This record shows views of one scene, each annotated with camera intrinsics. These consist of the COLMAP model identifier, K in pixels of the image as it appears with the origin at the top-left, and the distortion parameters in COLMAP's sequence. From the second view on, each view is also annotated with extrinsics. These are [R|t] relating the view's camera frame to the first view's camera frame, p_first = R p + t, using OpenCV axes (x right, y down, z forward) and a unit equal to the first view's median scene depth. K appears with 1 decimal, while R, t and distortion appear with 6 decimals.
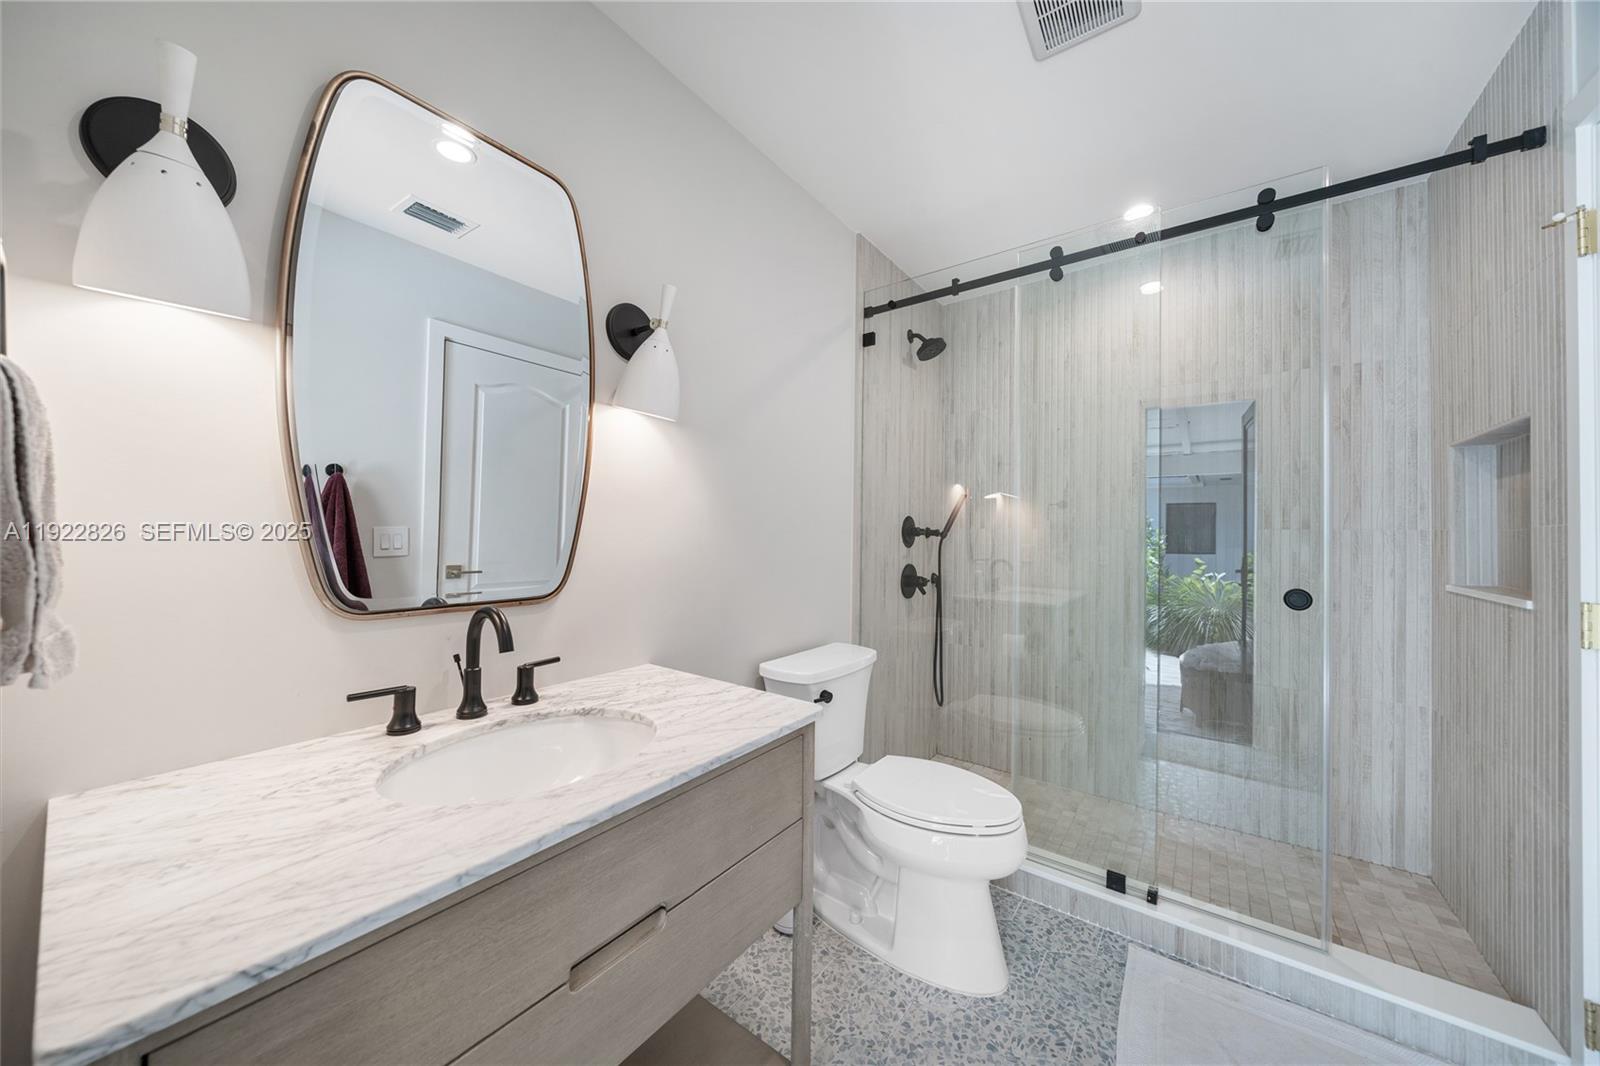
lens RADIAL K [[554.8, 0, 795.5], [0, 554.8, 531.3], [0, 0, 1]] dist [0.001522, -0.000043]
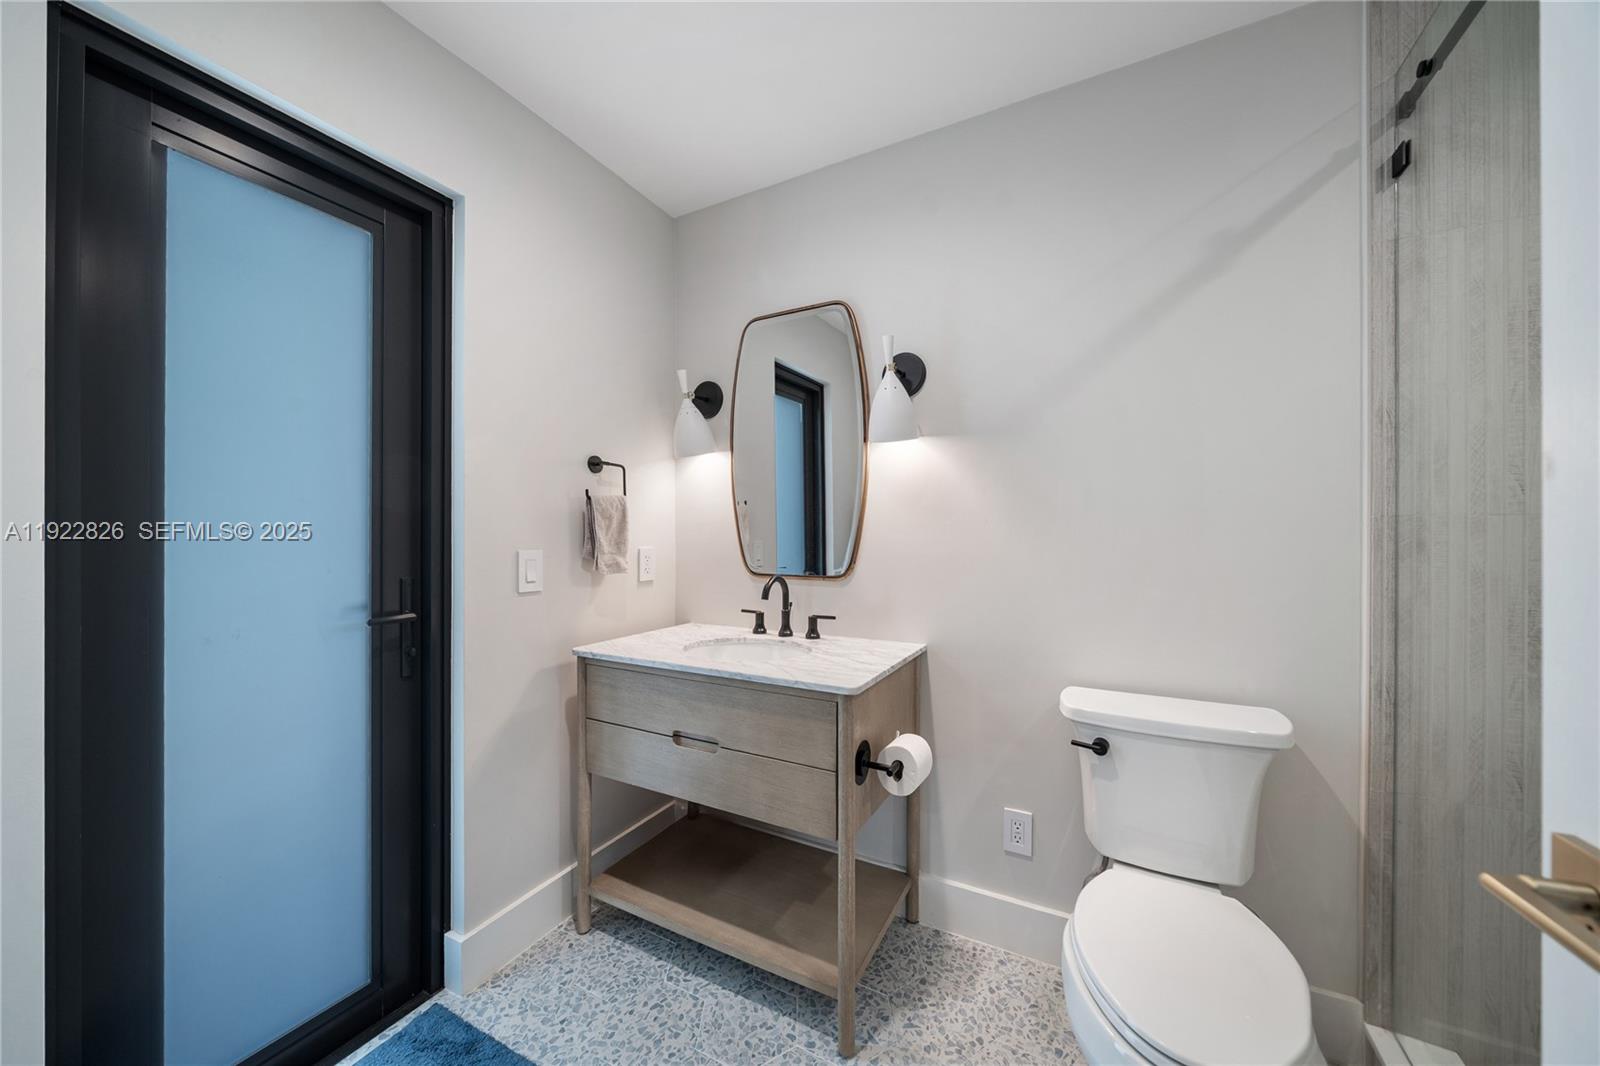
lens RADIAL K [[554.8, 0, 798.4], [0, 554.8, 533.4], [0, 0, 1]] dist [0.001522, -0.000043]
pose [[0.138280, -0.015032, -0.990279, 0.979210], [0.006689, 0.999876, -0.014244, 0.017998], [0.990371, -0.004654, 0.138363, 0.627137]]
